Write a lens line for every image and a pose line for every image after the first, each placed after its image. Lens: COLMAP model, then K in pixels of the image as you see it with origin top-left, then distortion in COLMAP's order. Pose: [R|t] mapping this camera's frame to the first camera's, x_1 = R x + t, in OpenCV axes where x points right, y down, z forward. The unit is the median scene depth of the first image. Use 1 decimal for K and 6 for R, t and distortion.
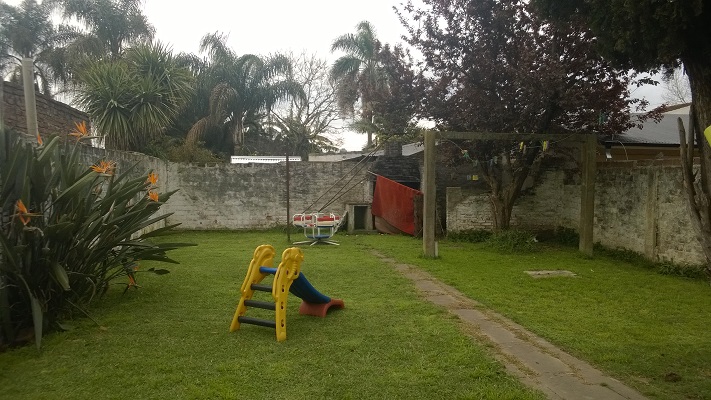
lens RADIAL K [[533.2, 0, 354.1], [0, 533.2, 202.2], [0, 0, 1]] dist [-0.002996, -0.001889]
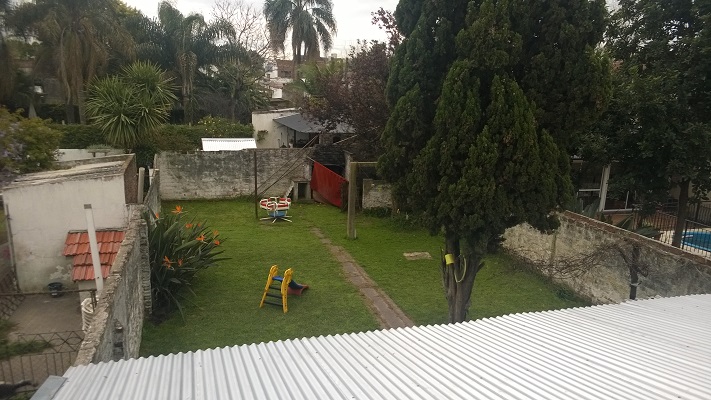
lens RADIAL K [[533.2, 0, 355.4], [0, 533.2, 198.7], [0, 0, 1]] dist [-0.002996, -0.001889]
pose [[0.988310, -0.001100, 0.152451, -0.064362], [-0.027852, 0.981842, 0.187646, -0.219108], [-0.149889, -0.189699, 0.970334, -0.387185]]
